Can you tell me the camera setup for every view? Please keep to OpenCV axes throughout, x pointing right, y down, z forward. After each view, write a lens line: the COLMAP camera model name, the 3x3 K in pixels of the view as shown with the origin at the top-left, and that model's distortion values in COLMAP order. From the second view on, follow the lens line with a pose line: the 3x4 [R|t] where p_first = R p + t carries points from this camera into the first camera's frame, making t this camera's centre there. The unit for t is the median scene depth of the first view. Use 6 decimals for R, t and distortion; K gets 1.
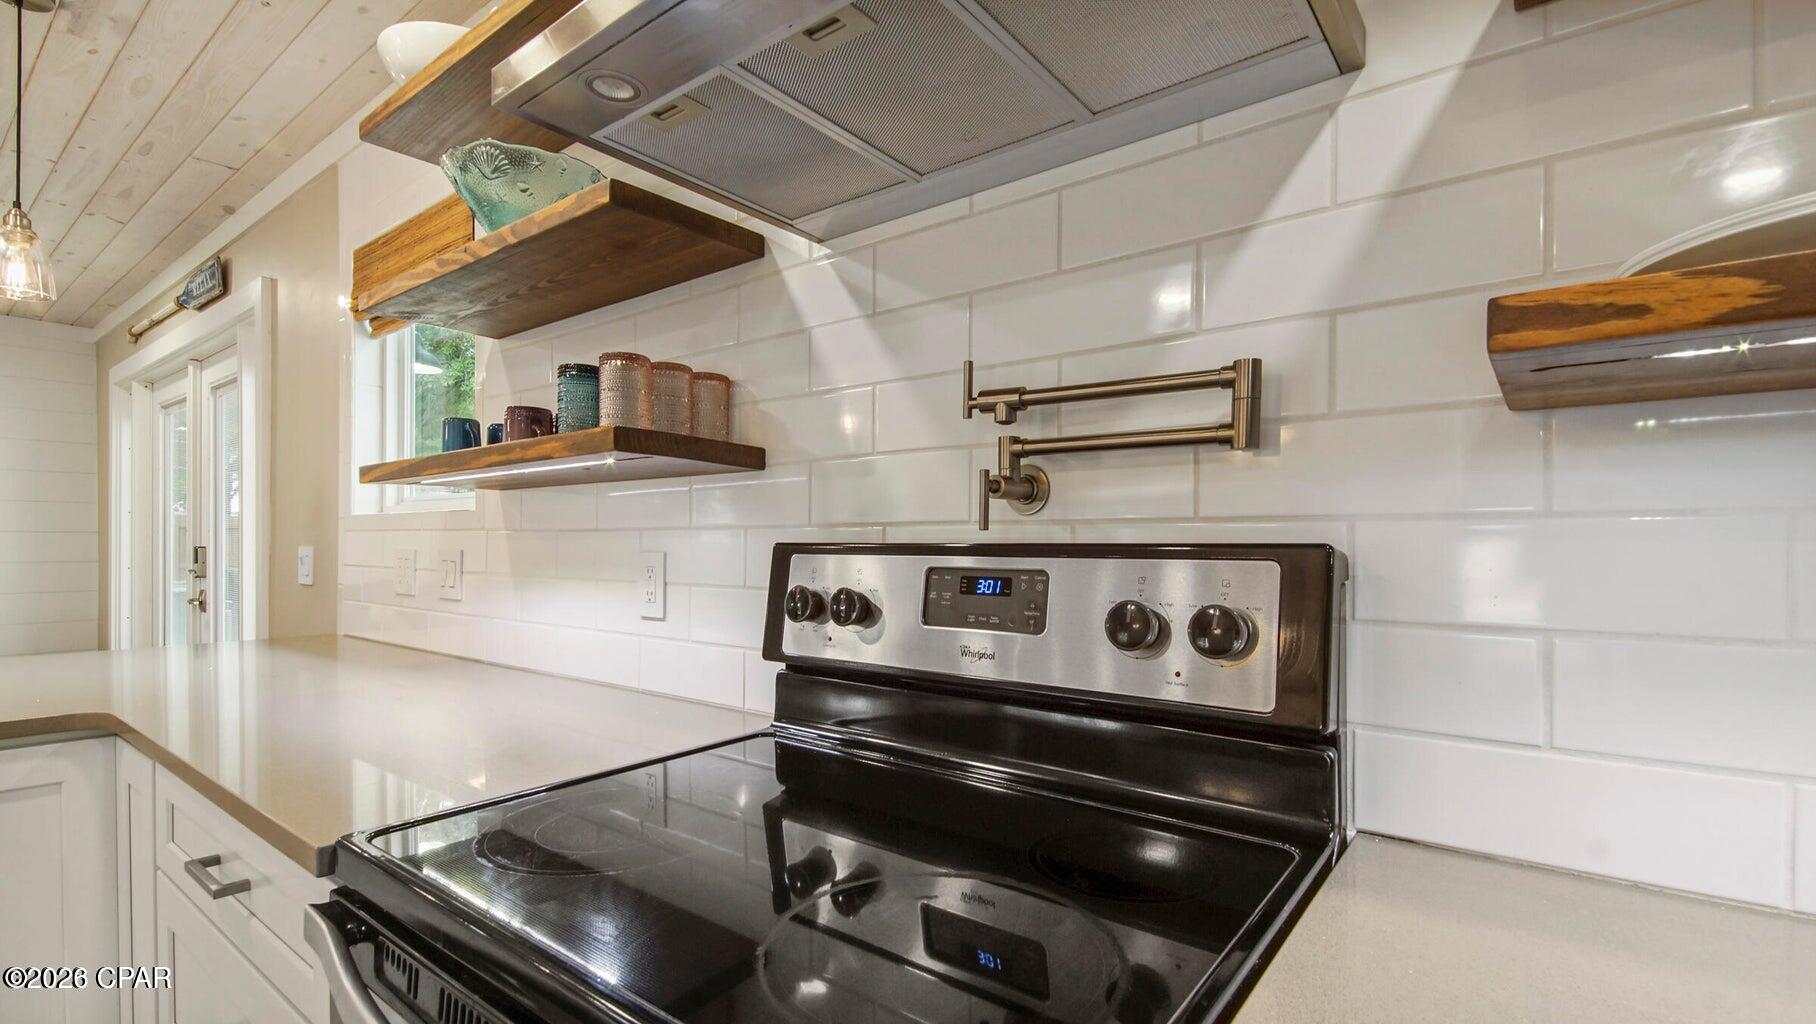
lens RADIAL K [[820.4, 0, 851.5], [0, 820.4, 556.2], [0, 0, 1]] dist [0.024990, -0.007548]
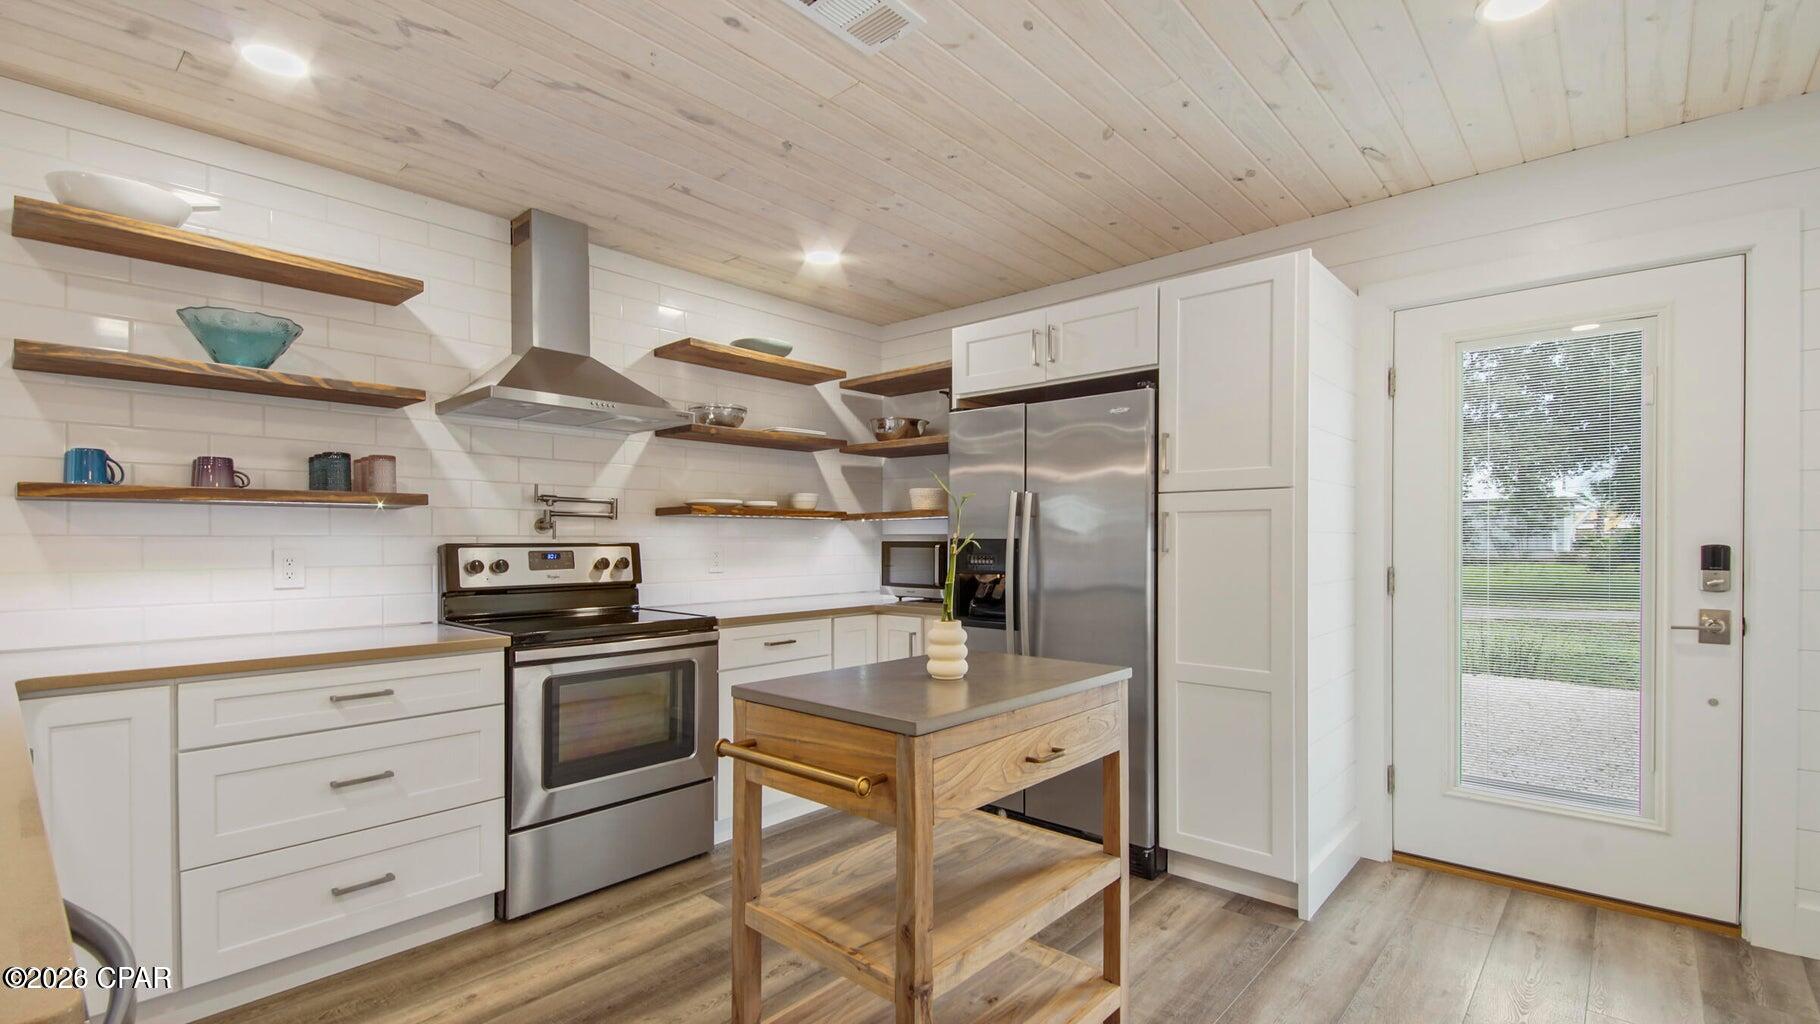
lens RADIAL K [[822.2, 0, 912.5], [0, 822.2, 538.9], [0, 0, 1]] dist [0.024990, -0.007548]
pose [[0.053861, 0.009844, 0.998500, -0.920424], [0.030231, 0.999477, -0.011485, 0.014619], [-0.998091, 0.030804, 0.053535, -0.179683]]
